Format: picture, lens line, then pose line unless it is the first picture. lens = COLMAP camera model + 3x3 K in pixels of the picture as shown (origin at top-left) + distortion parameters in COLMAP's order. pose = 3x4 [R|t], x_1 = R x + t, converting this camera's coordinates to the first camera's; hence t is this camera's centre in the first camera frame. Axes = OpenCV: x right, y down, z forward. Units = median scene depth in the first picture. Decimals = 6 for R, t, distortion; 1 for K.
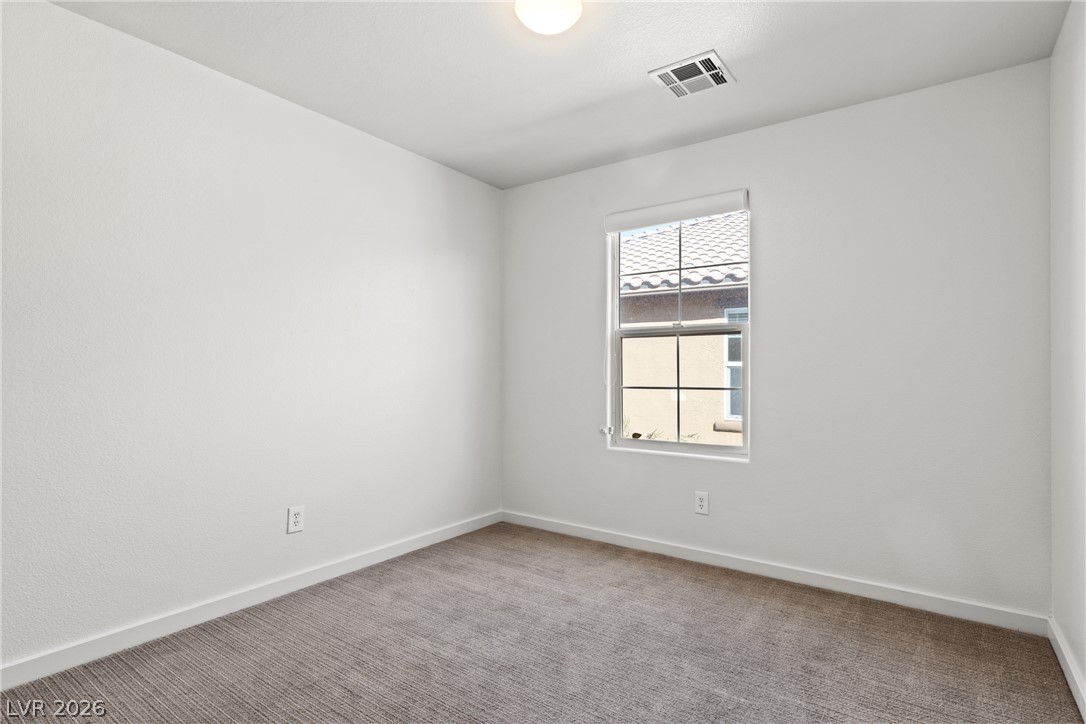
lens RADIAL K [[546.5, 0, 542.5], [0, 546.5, 367.4], [0, 0, 1]] dist [-0.000976, -0.000637]
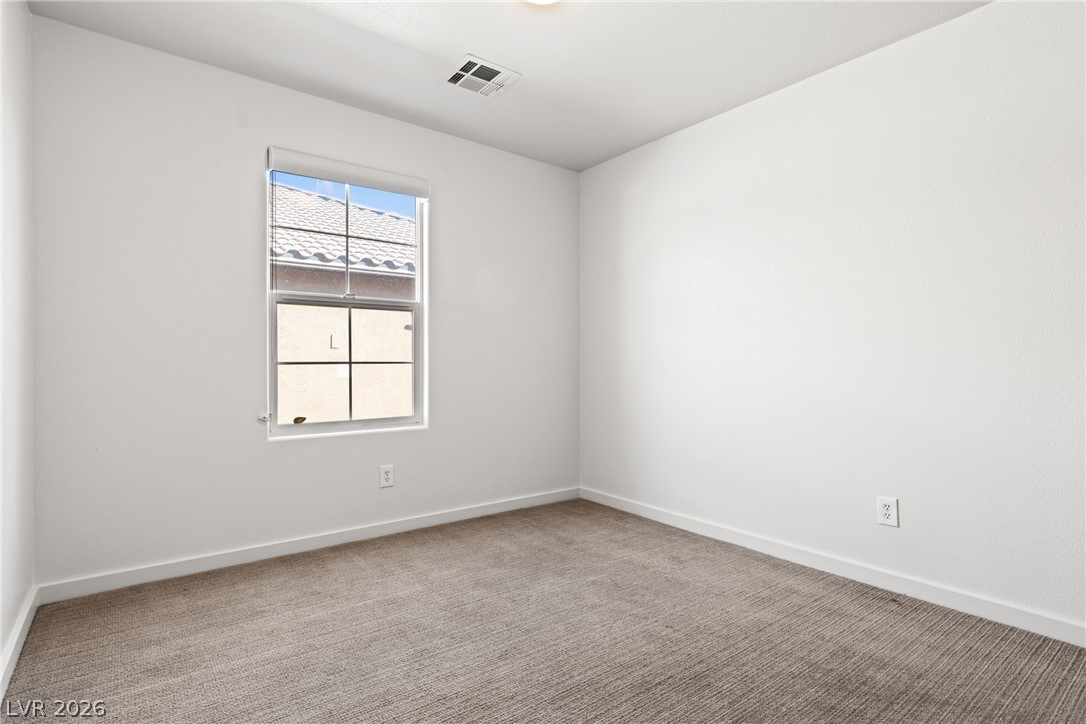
lens RADIAL K [[546.5, 0, 546.3], [0, 546.5, 362.5], [0, 0, 1]] dist [-0.000976, -0.000637]
pose [[0.277772, 0.003265, 0.960642, -0.595484], [-0.006323, 0.999979, -0.001571, 0.038612], [-0.960626, -0.005638, 0.277786, 0.438962]]
